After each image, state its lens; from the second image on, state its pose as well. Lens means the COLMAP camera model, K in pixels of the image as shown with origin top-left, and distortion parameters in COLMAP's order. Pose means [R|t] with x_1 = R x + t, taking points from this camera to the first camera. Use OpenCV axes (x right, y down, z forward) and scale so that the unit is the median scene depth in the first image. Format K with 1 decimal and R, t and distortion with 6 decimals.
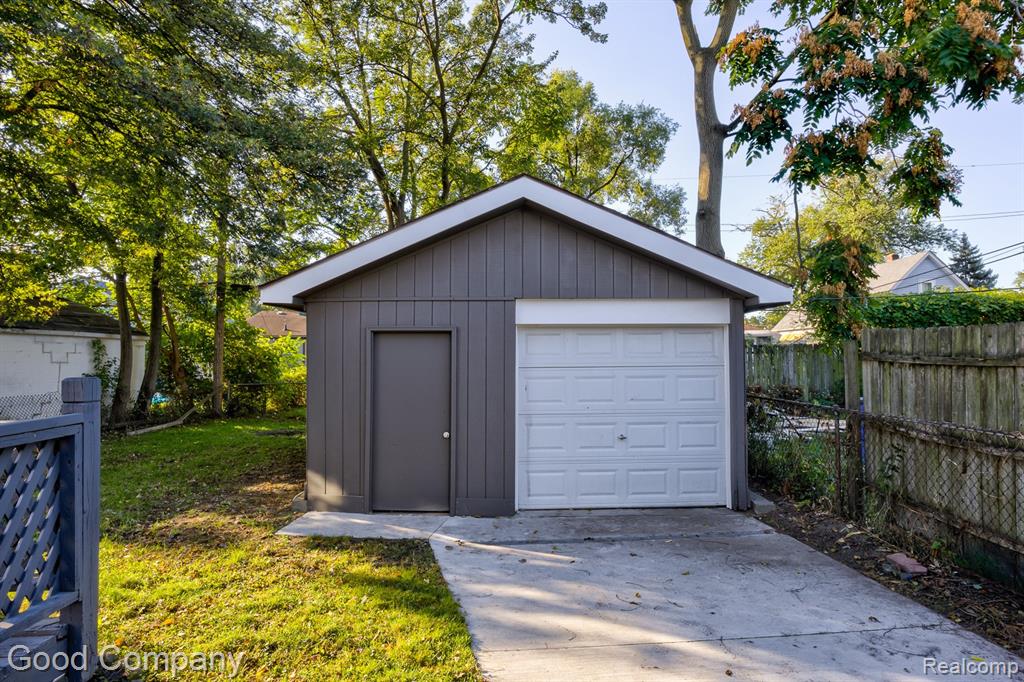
lens RADIAL K [[556.6, 0, 513.3], [0, 556.6, 339.3], [0, 0, 1]] dist [-0.012192, -0.001691]
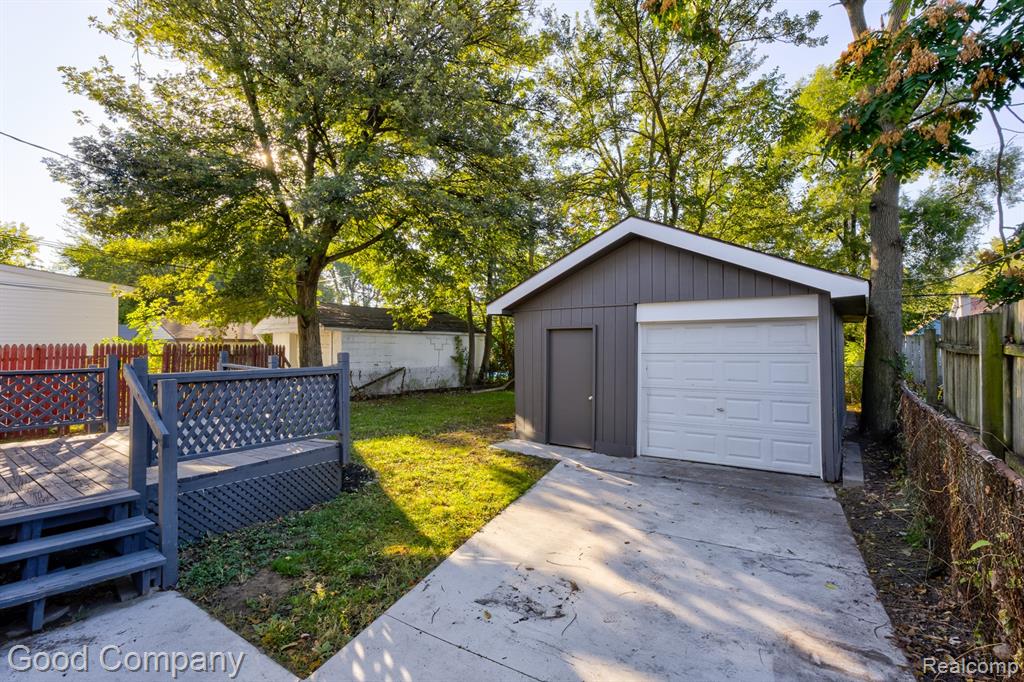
lens RADIAL K [[462.9, 0, 514.7], [0, 462.9, 341.9], [0, 0, 1]] dist [-0.005861, -0.000127]
pose [[0.818045, -0.005609, -0.575127, 0.420569], [0.017593, 0.999729, 0.015275, -0.001028], [0.574885, -0.022614, 0.817922, -0.124474]]
